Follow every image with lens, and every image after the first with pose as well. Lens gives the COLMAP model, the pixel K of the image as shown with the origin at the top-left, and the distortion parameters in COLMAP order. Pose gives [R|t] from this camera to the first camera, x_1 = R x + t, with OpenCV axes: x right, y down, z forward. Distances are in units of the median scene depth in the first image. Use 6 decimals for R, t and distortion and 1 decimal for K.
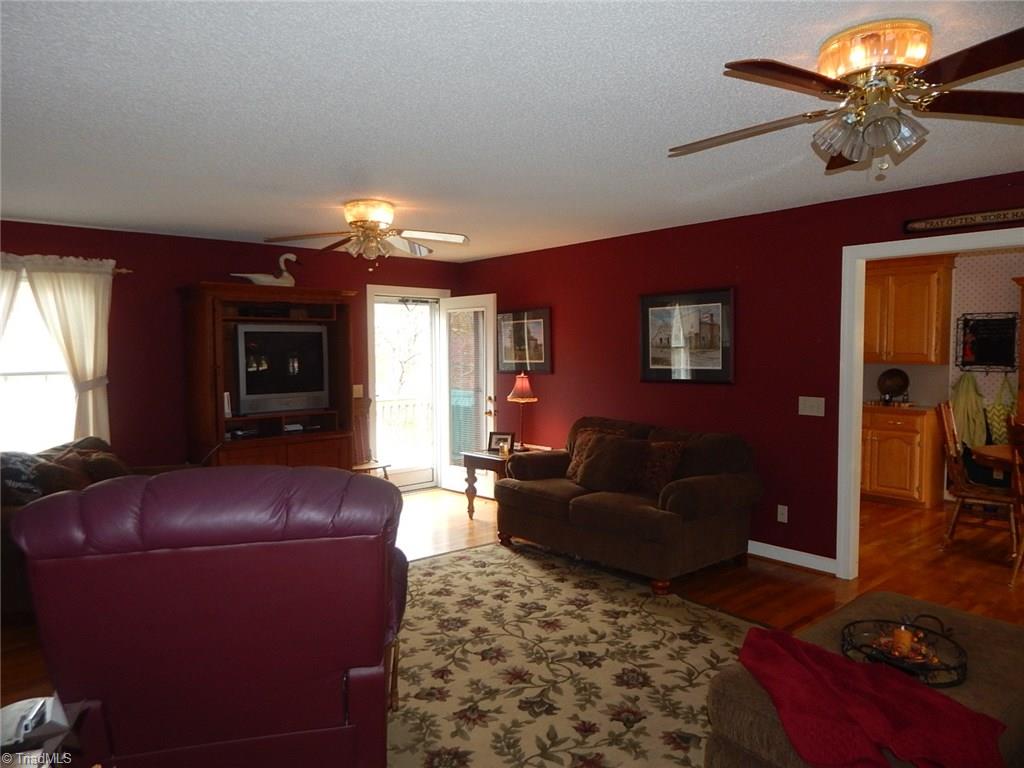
lens RADIAL K [[671.9, 0, 512.0], [0, 671.9, 384.0], [0, 0, 1]] dist [0.007289, -0.001092]
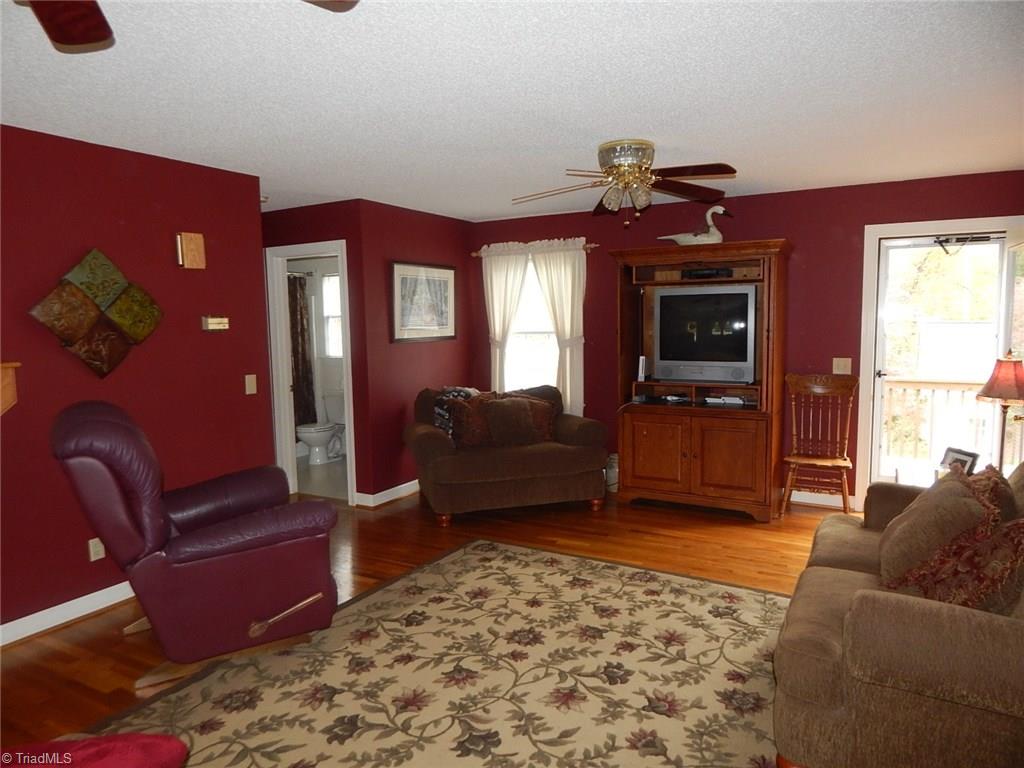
lens RADIAL K [[671.9, 0, 512.0], [0, 671.9, 384.0], [0, 0, 1]] dist [0.007289, -0.001092]
pose [[0.352557, 0.099503, -0.930485, 0.602140], [-0.039555, 0.995027, 0.091418, -0.041122], [0.934954, 0.004575, 0.354739, 0.598592]]
